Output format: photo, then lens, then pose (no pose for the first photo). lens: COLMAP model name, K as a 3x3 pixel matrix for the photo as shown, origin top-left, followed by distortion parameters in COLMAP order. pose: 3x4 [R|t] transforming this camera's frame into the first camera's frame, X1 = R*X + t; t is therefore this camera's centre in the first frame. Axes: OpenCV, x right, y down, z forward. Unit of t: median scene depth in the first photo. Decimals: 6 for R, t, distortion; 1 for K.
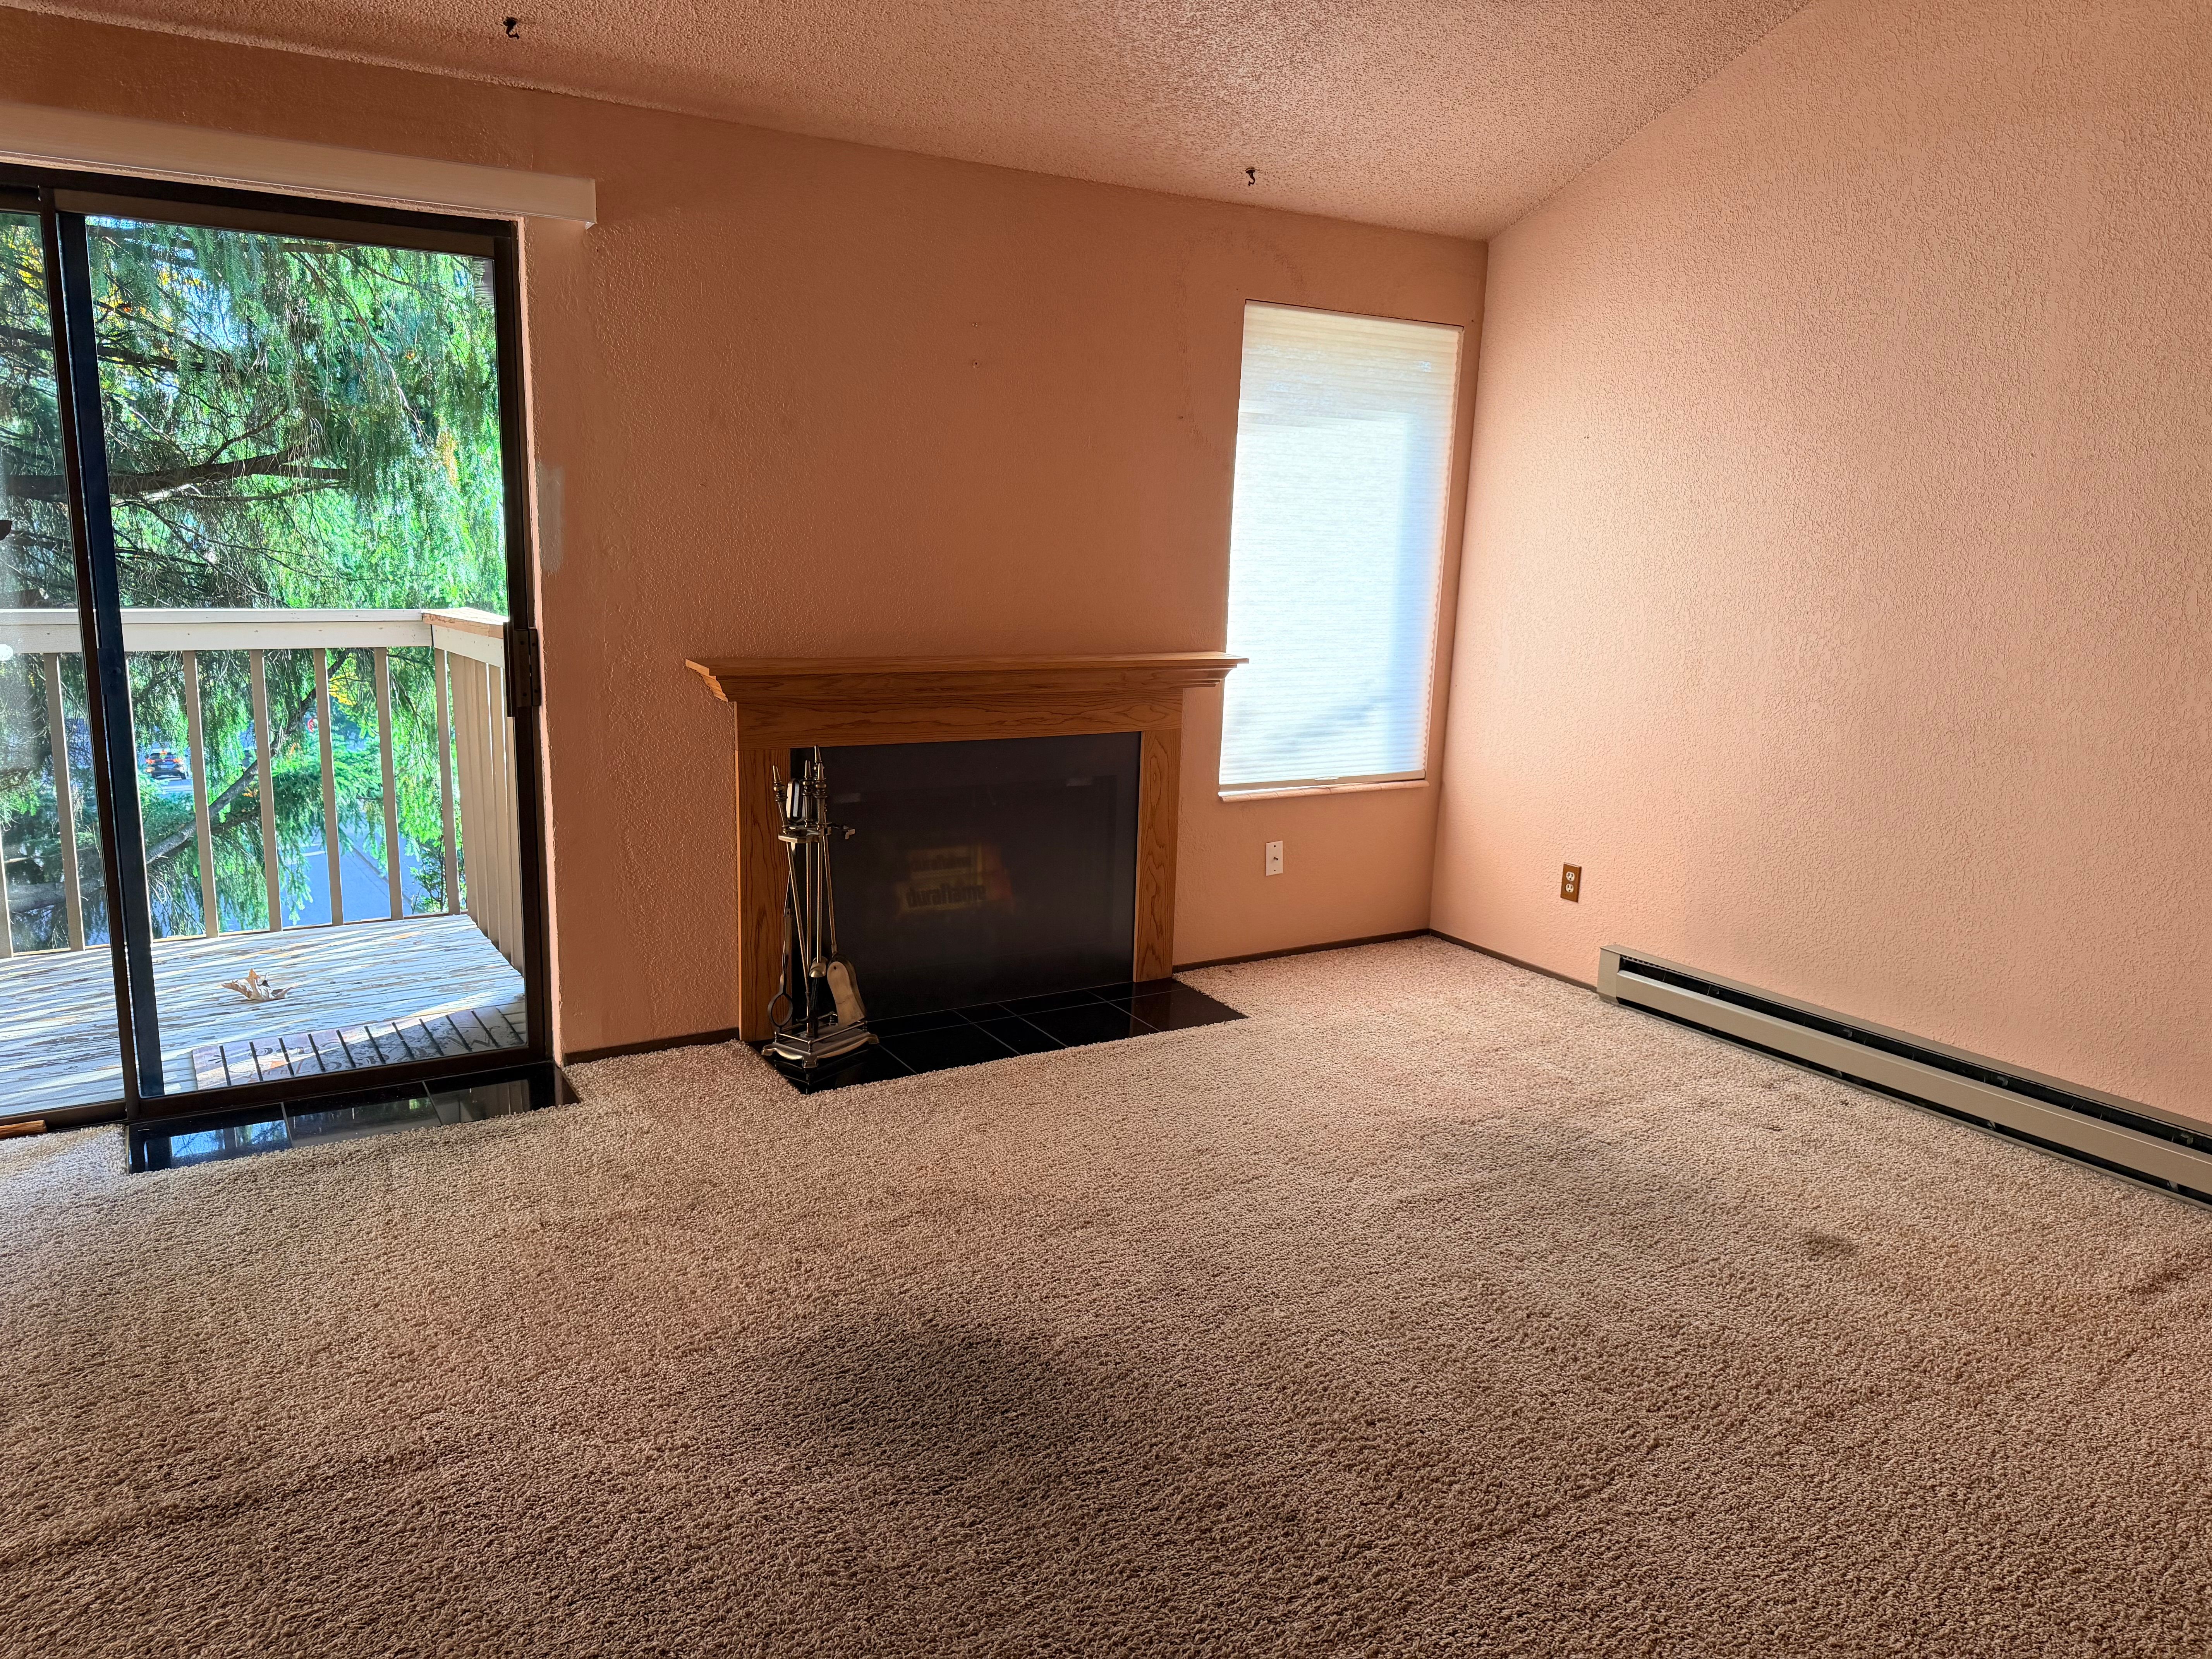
lens RADIAL K [[1546.4, 0, 1101.6], [0, 1546.4, 844.8], [0, 0, 1]] dist [0.011757, -0.009245]
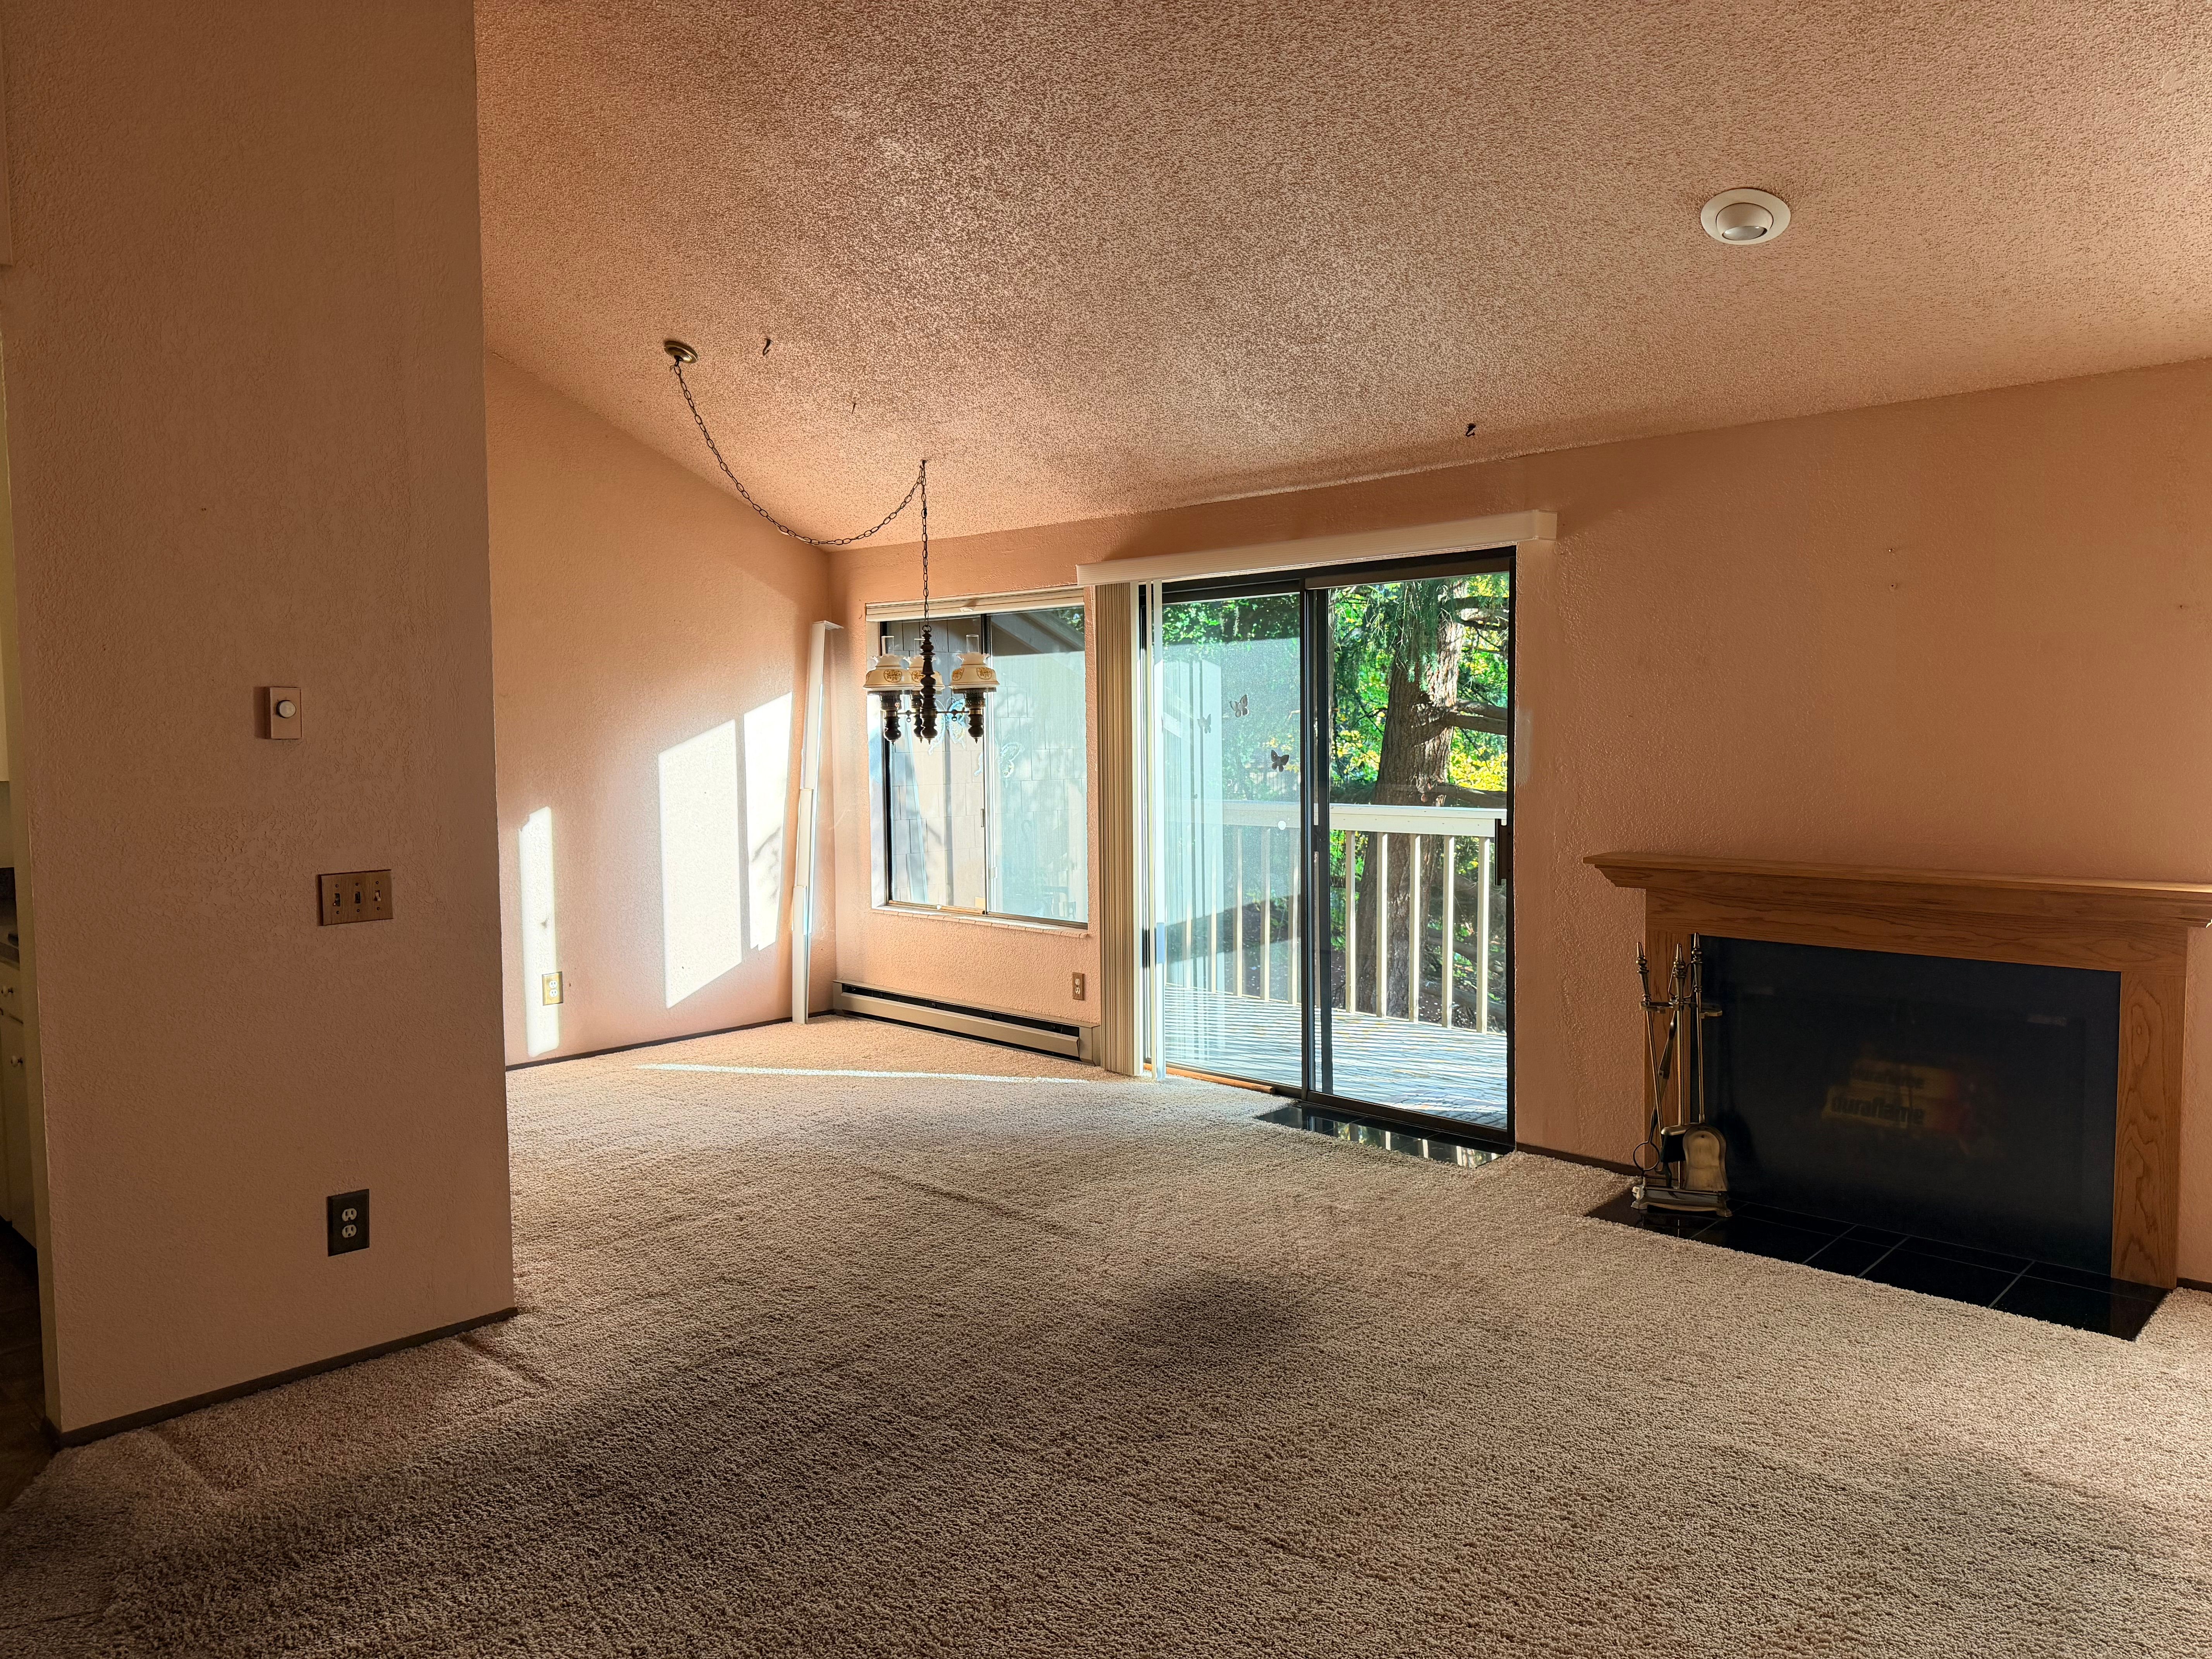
lens RADIAL K [[1546.4, 0, 1091.9], [0, 1546.4, 827.5], [0, 0, 1]] dist [0.011757, -0.009245]
pose [[0.221649, 0.024595, -0.974816, 0.824609], [-0.179595, 0.983610, -0.016018, -0.041993], [0.958445, 0.178623, 0.222433, 0.300440]]
